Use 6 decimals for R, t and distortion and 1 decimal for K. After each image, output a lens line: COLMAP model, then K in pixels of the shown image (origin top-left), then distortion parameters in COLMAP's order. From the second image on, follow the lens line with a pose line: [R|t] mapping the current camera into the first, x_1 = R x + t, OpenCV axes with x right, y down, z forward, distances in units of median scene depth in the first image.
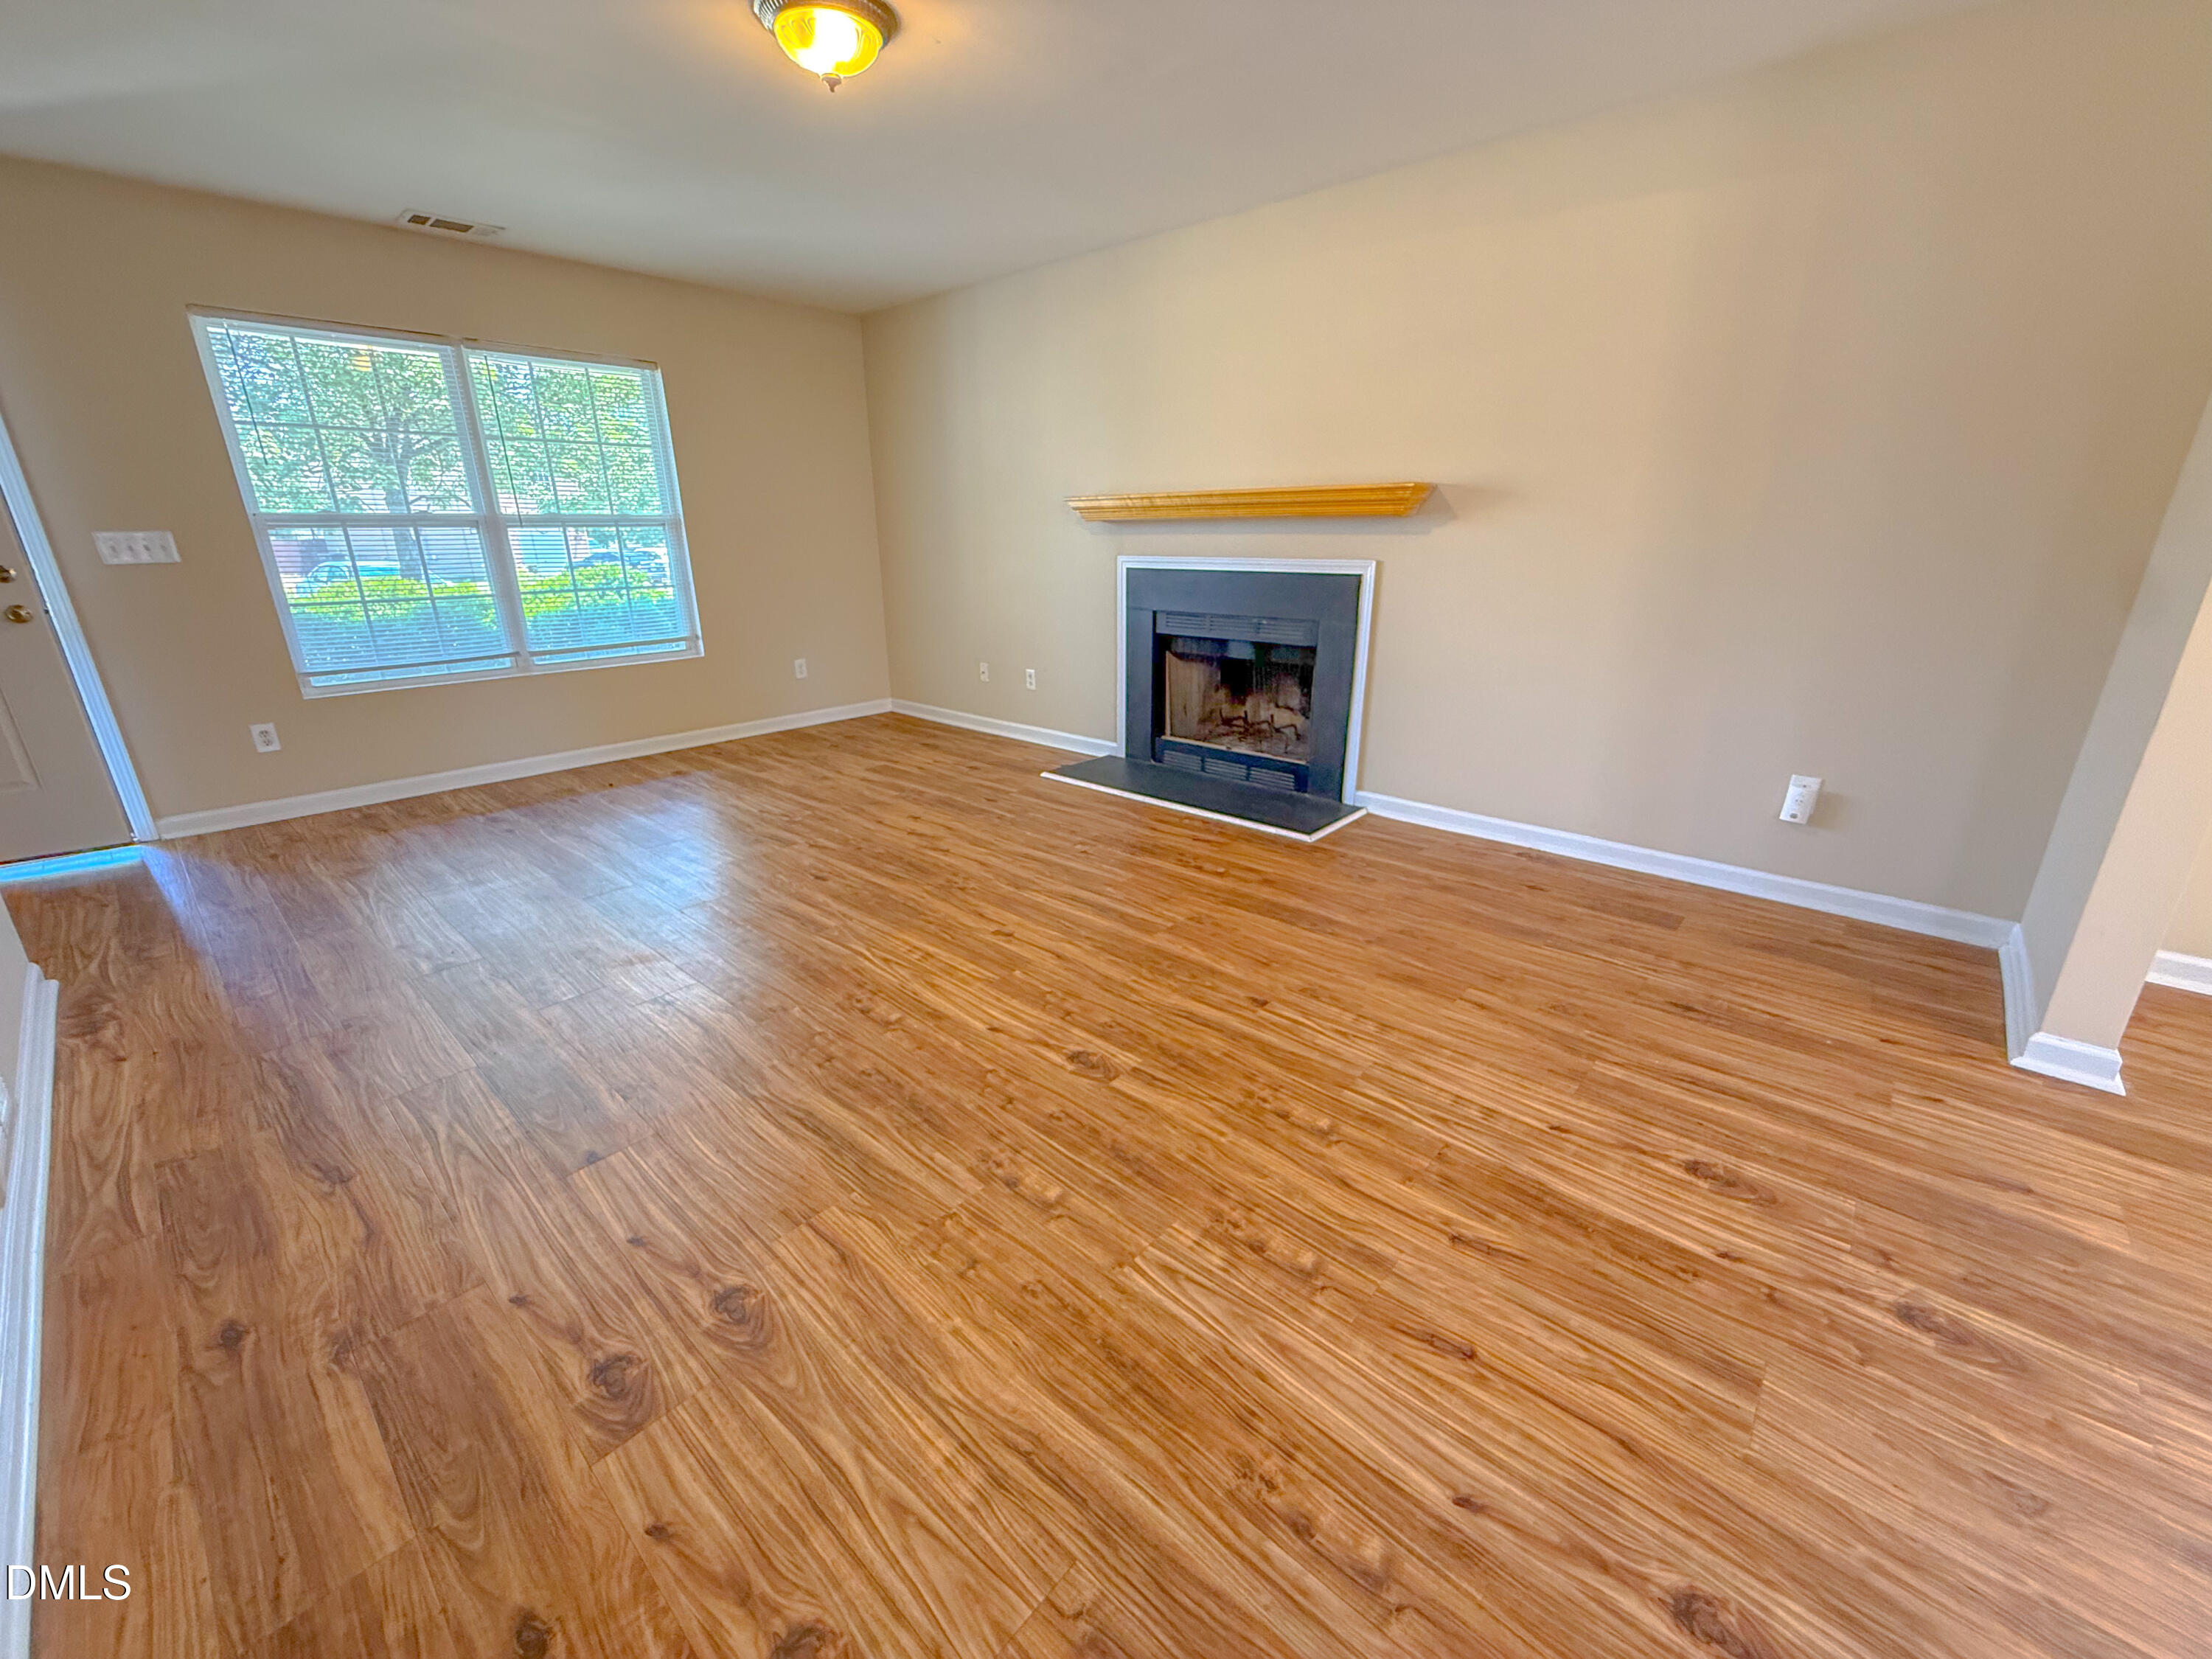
lens RADIAL K [[878.6, 0, 1108.9], [0, 878.6, 822.3], [0, 0, 1]] dist [-0.000544, -0.000028]
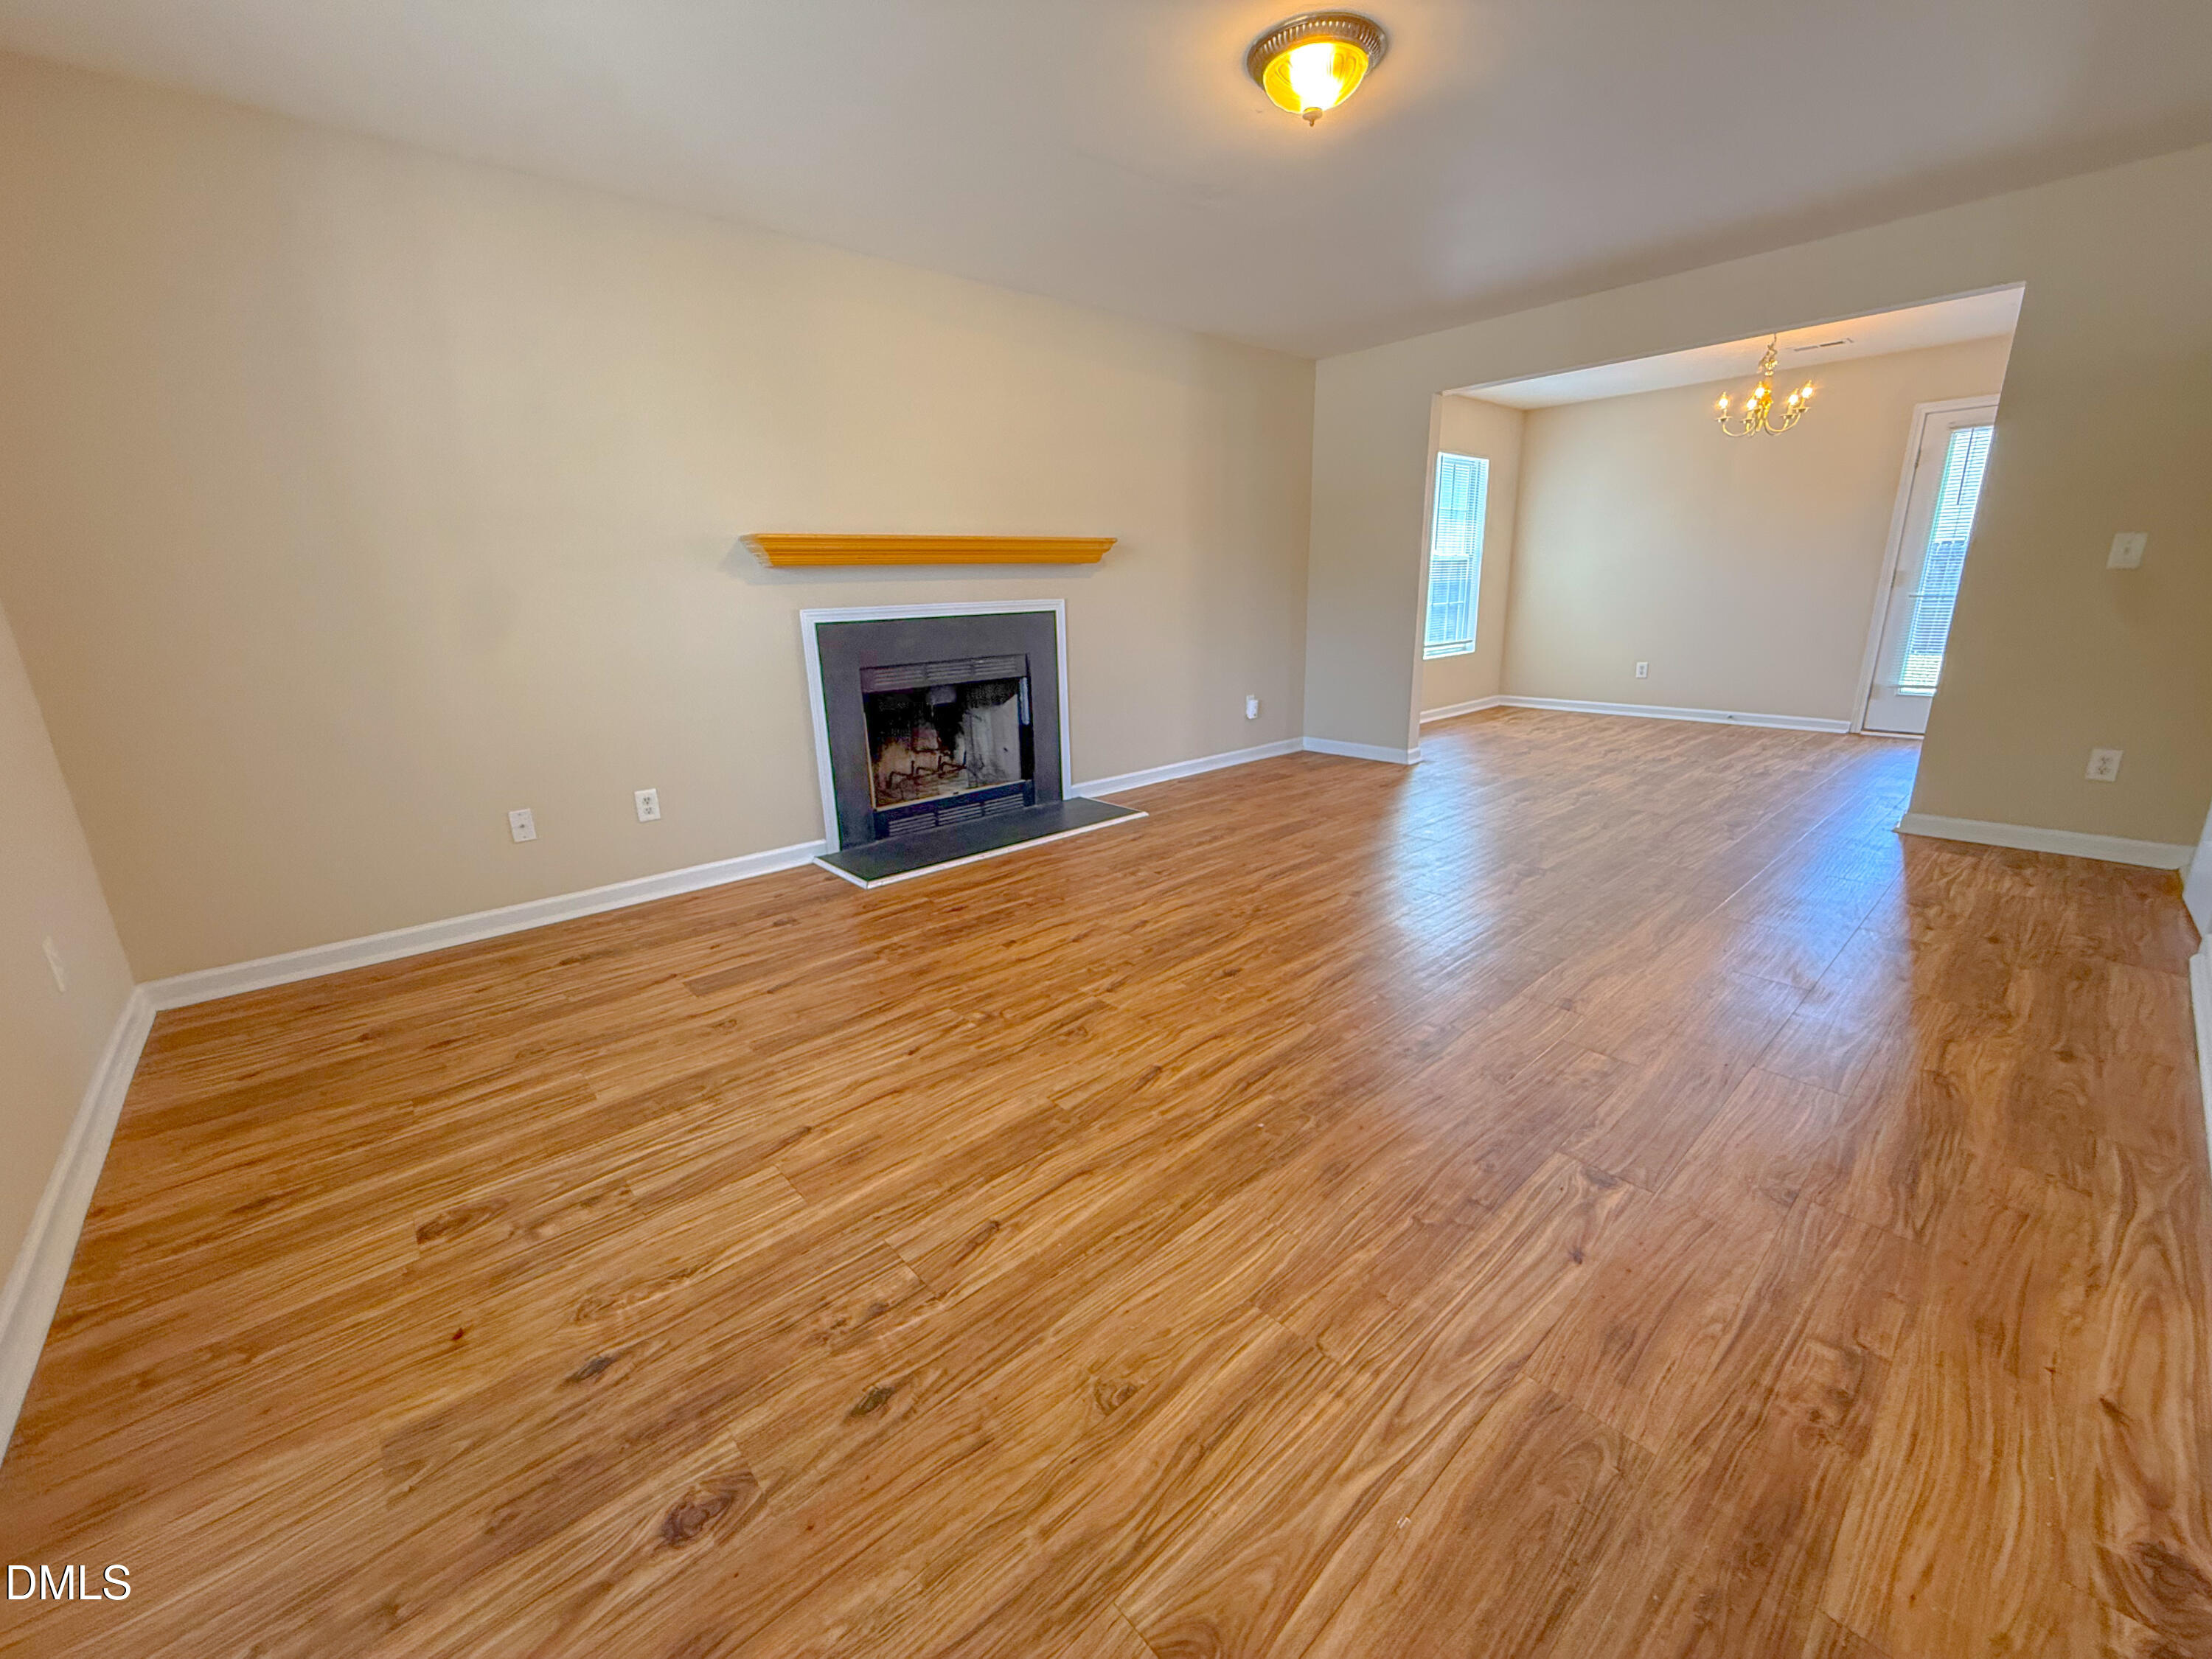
lens RADIAL K [[839.8, 0, 1039.6], [0, 839.8, 859.5], [0, 0, 1]] dist [0.002376, 0.000574]
pose [[0.162255, -0.304200, 0.938688, -1.127043], [0.335659, 0.911579, 0.237395, -0.304445], [-0.927904, 0.276561, 0.250016, 0.964171]]
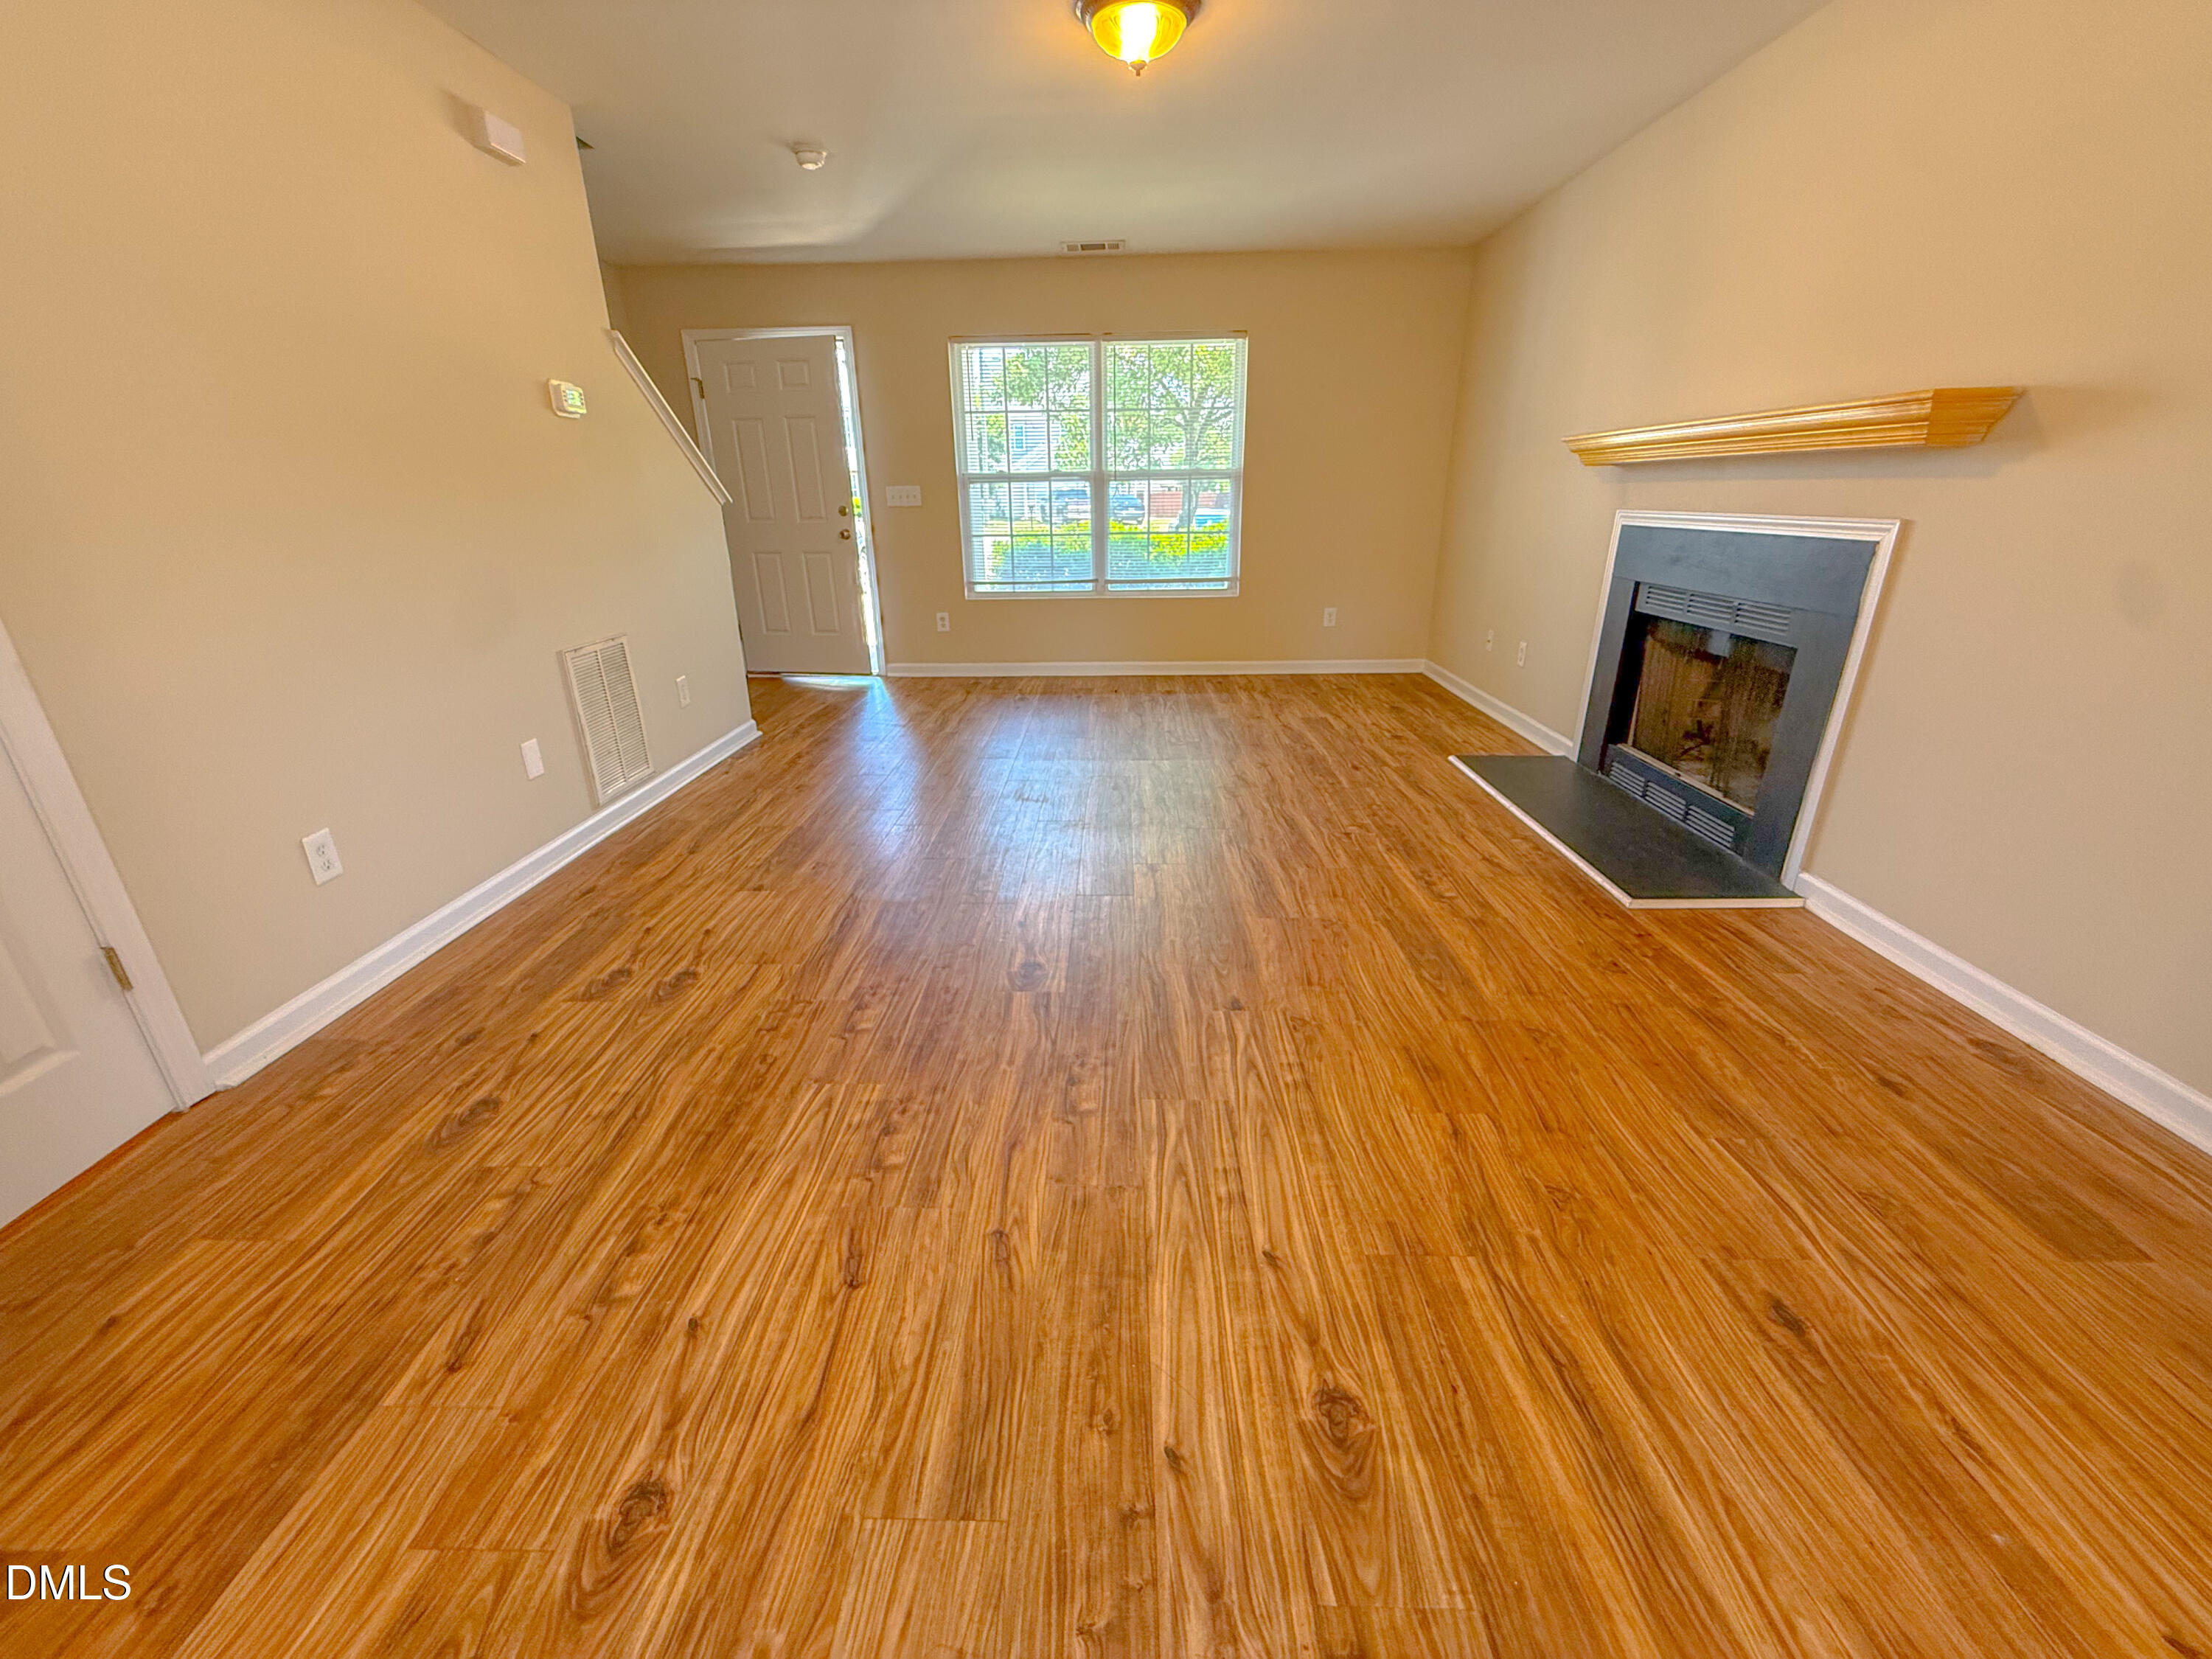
lens RADIAL K [[877.7, 0, 1089.3], [0, 877.7, 822.2], [0, 0, 1]] dist [0.000110, -0.000096]
pose [[0.650679, 0.265642, -0.711373, 0.495172], [-0.230626, 0.961695, 0.148168, -0.057075], [0.723484, 0.067652, 0.687018, 0.188981]]
